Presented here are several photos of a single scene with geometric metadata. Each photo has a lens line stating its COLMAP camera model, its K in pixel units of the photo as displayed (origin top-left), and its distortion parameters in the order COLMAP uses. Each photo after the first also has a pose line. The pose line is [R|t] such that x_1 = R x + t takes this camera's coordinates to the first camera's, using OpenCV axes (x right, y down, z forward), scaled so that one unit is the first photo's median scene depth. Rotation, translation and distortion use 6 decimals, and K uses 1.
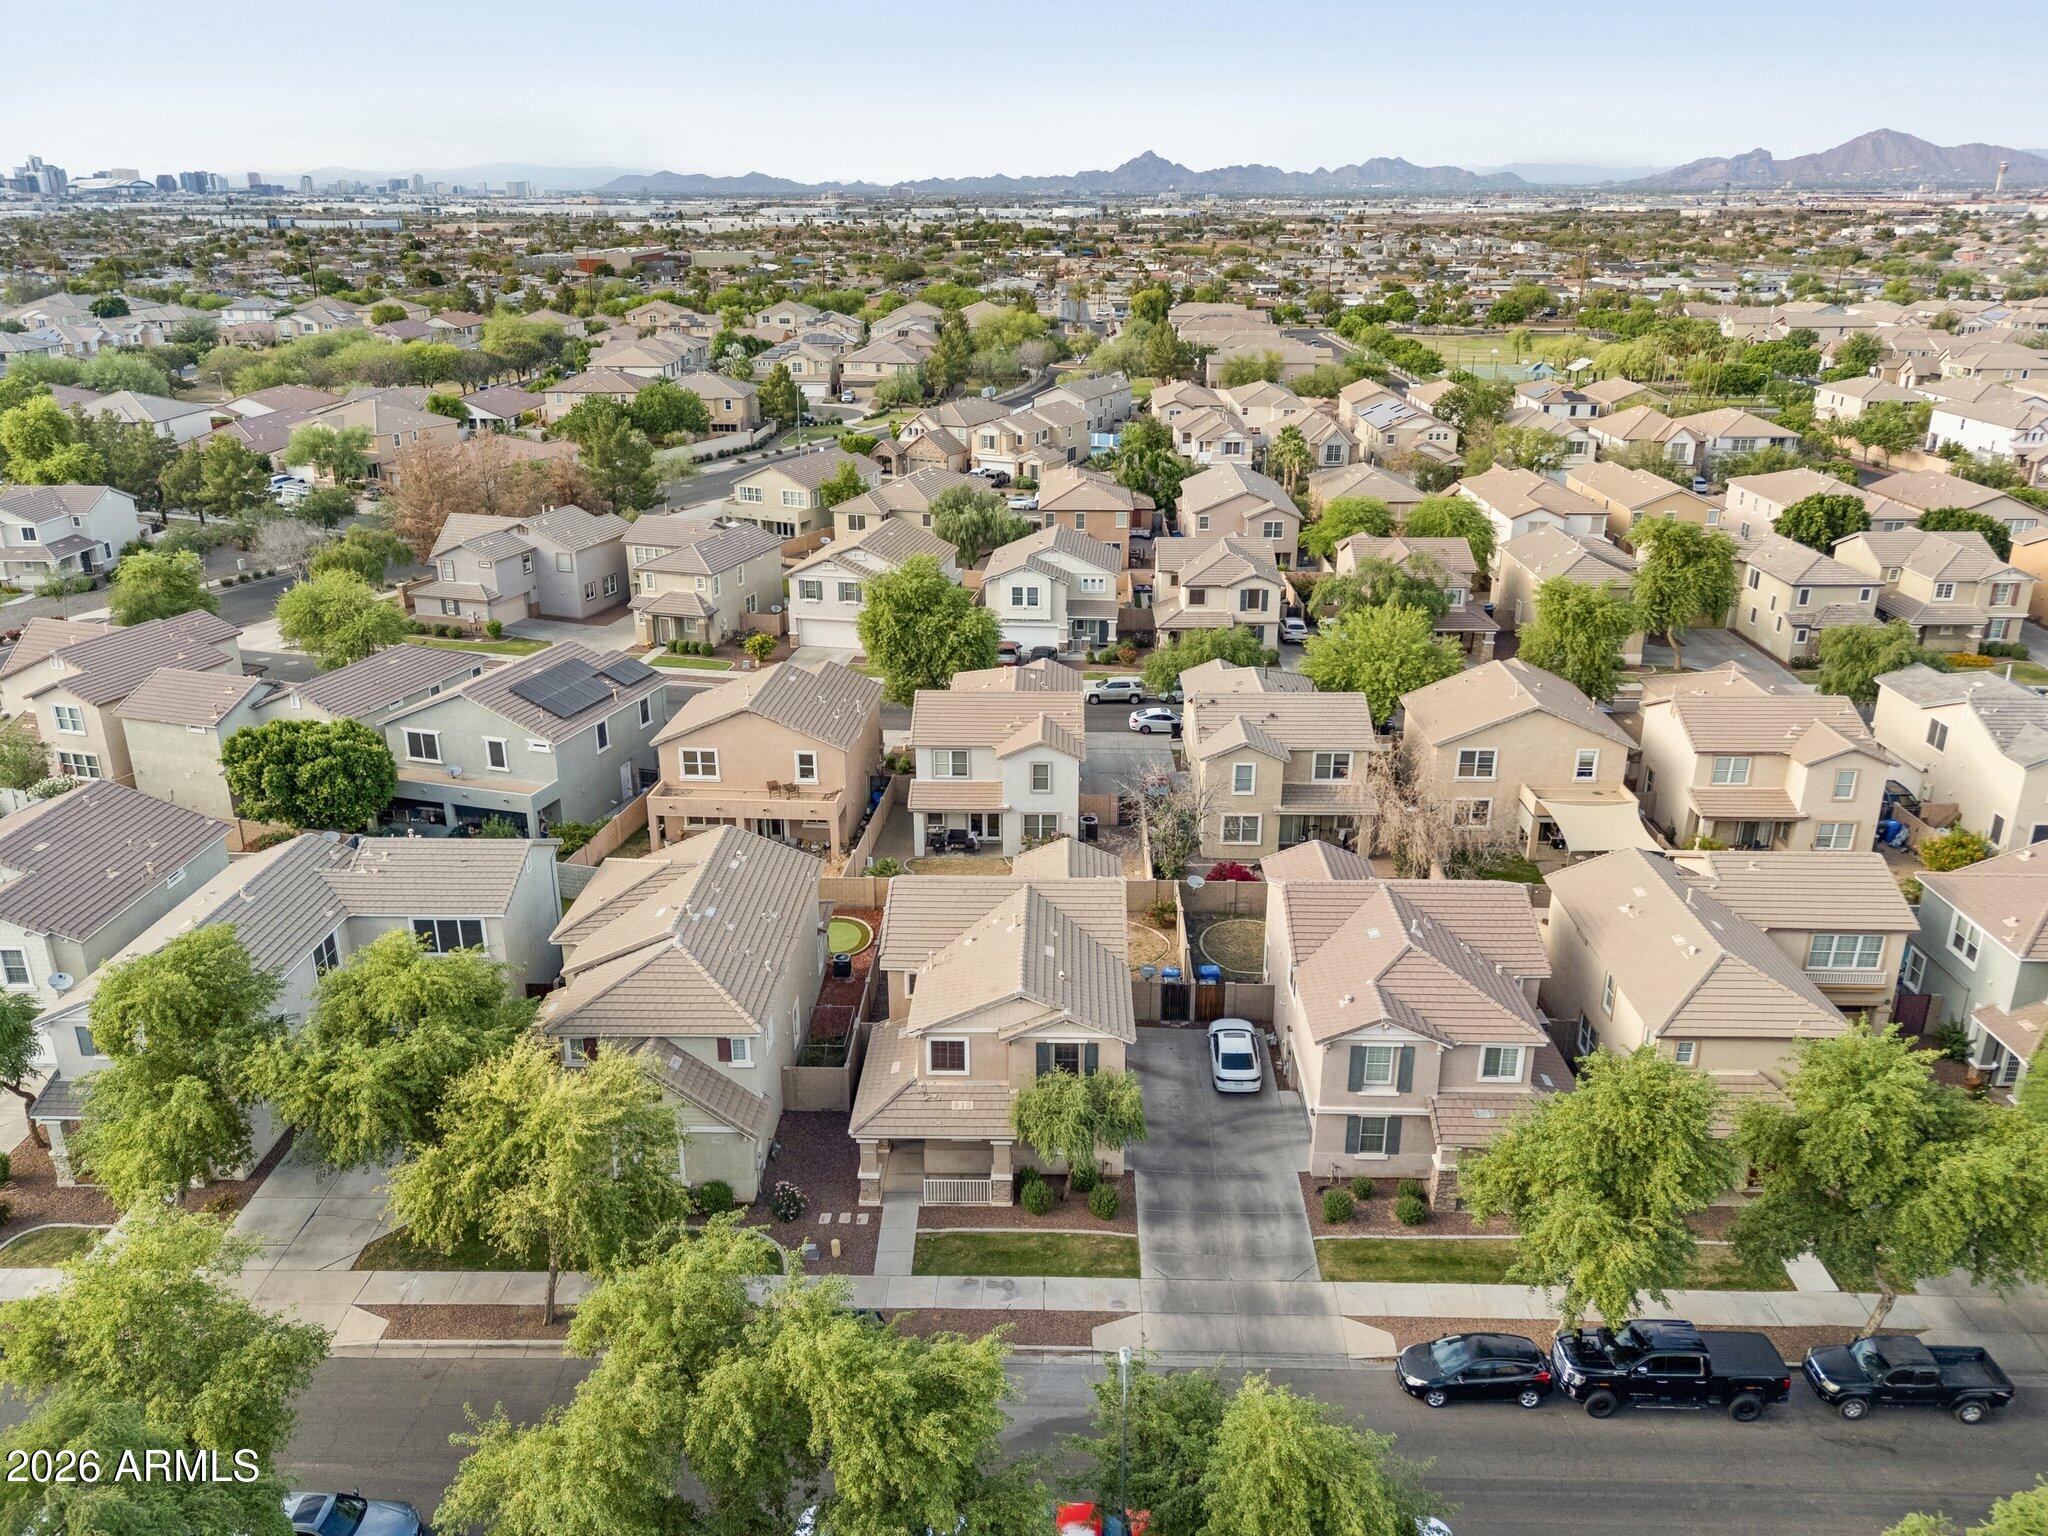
lens RADIAL K [[1516.7, 0, 1033.6], [0, 1516.7, 758.4], [0, 0, 1]] dist [0.102306, -0.125800]
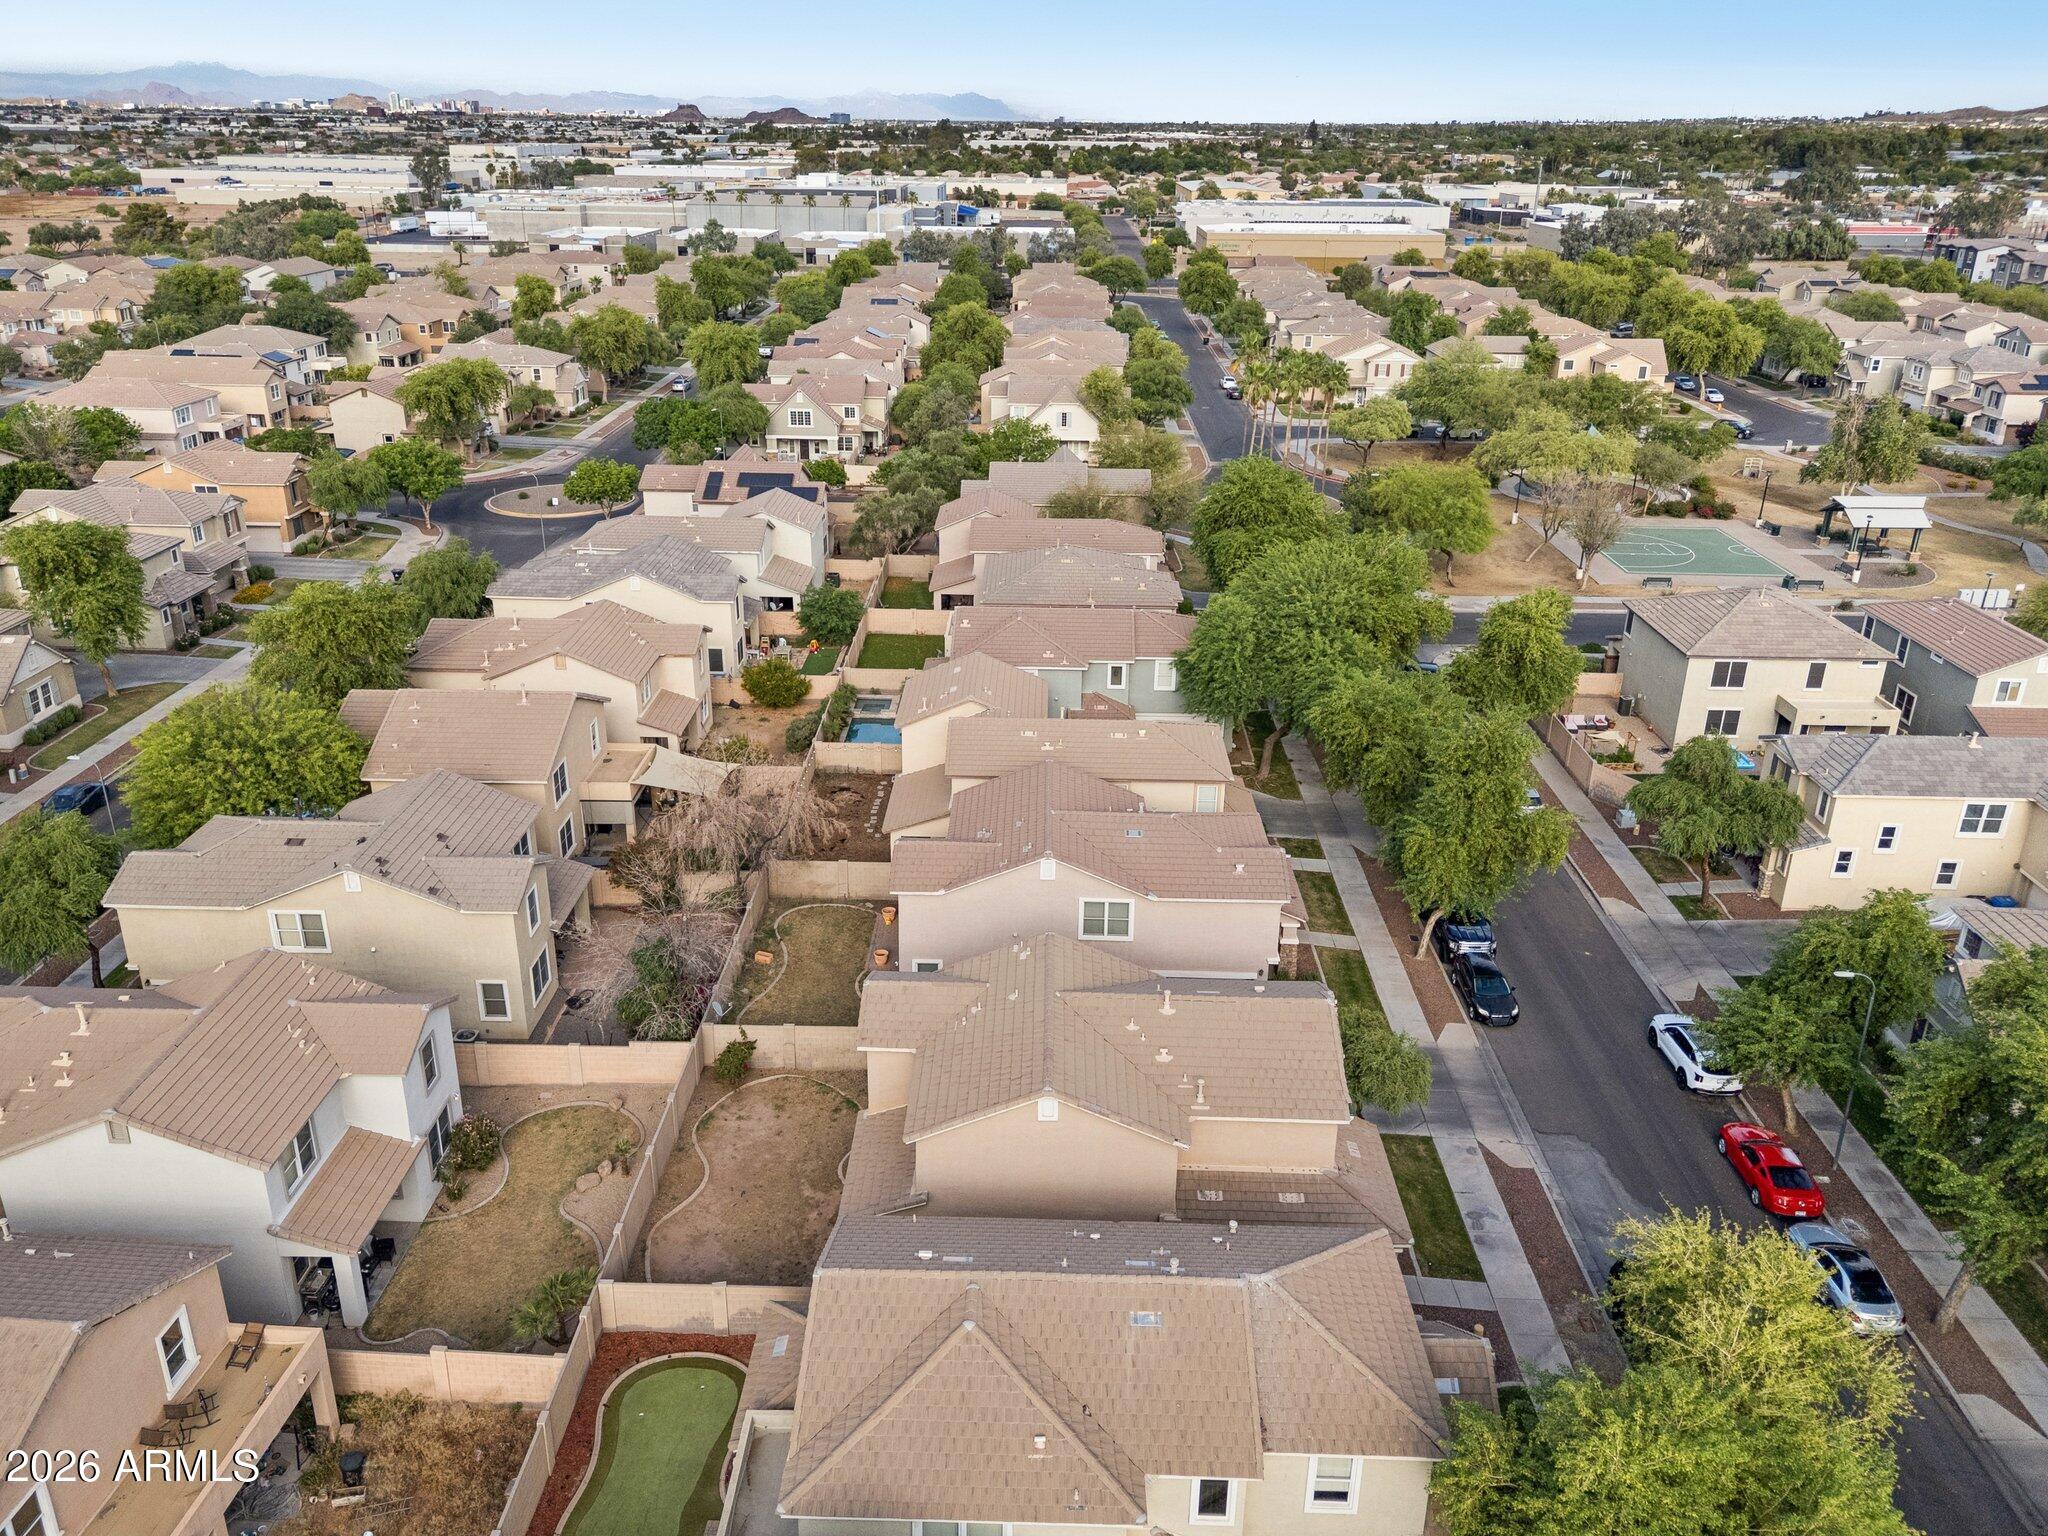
lens RADIAL K [[1547.9, 0, 1012.3], [0, 1547.9, 762.5], [0, 0, 1]] dist [0.071467, -0.062601]
pose [[0.007440, -0.378260, 0.925669, -0.518668], [0.333064, 0.873776, 0.354378, -0.232008], [-0.942875, 0.305670, 0.132486, 0.636365]]
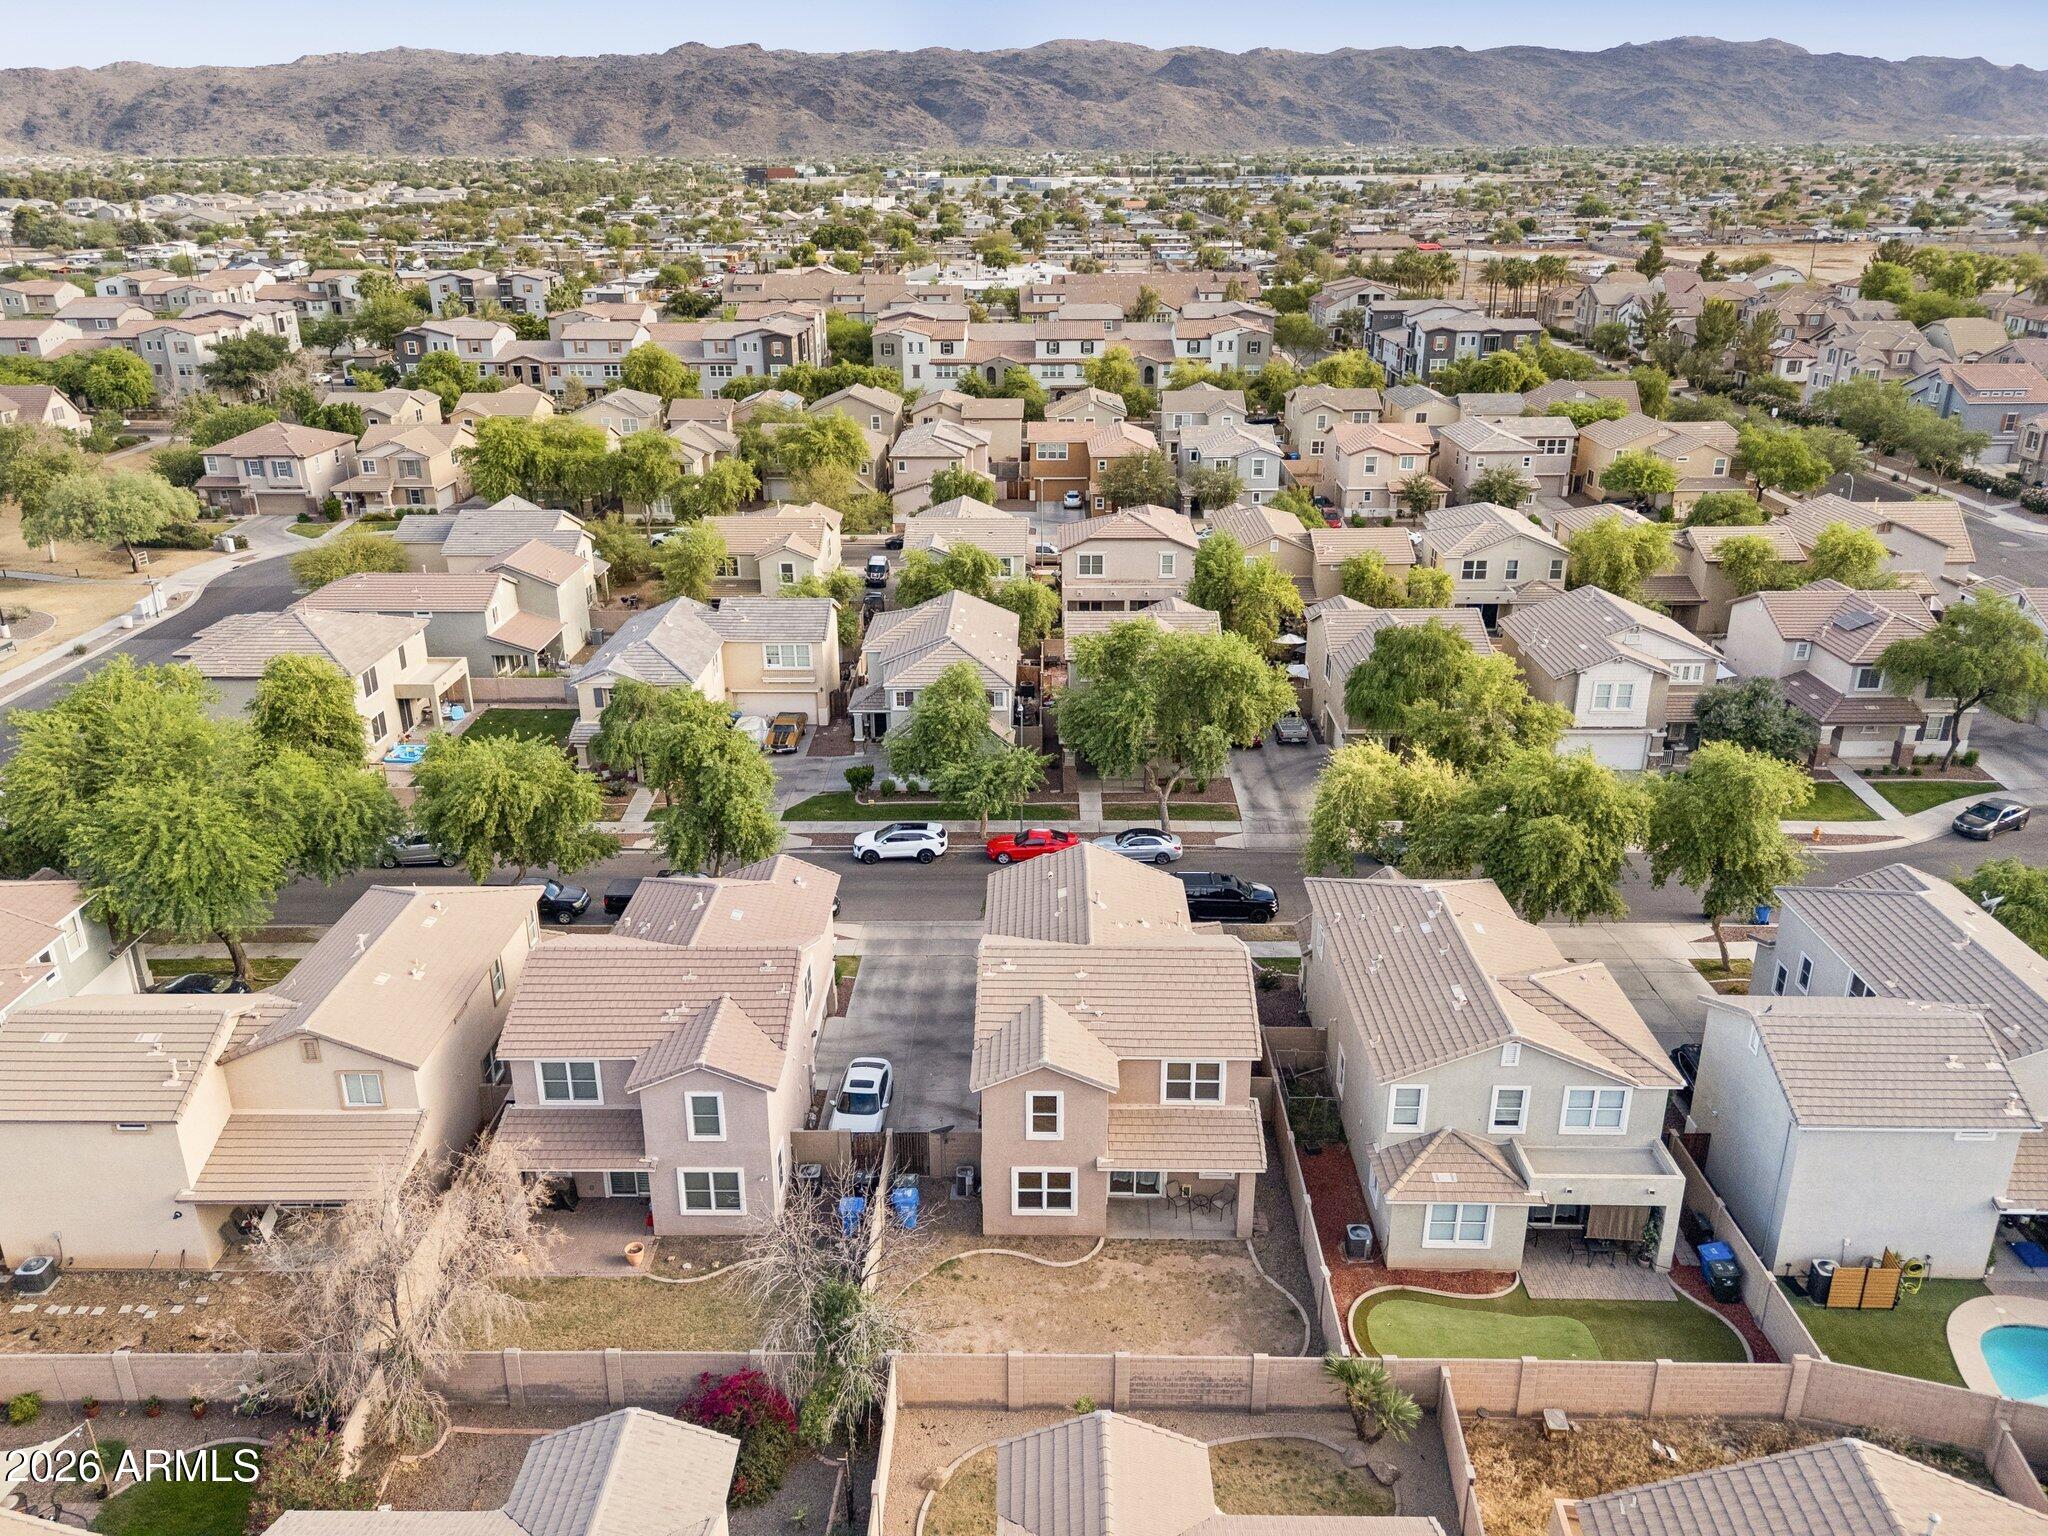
lens RADIAL K [[1510.1, 0, 1027.6], [0, 1510.1, 756.6], [0, 0, 1]] dist [0.077457, -0.074440]
pose [[-0.999985, 0.005277, -0.001535, 0.023360], [0.002953, 0.751508, 0.659717, -0.421824], [0.004635, 0.659703, -0.751513, 1.153704]]
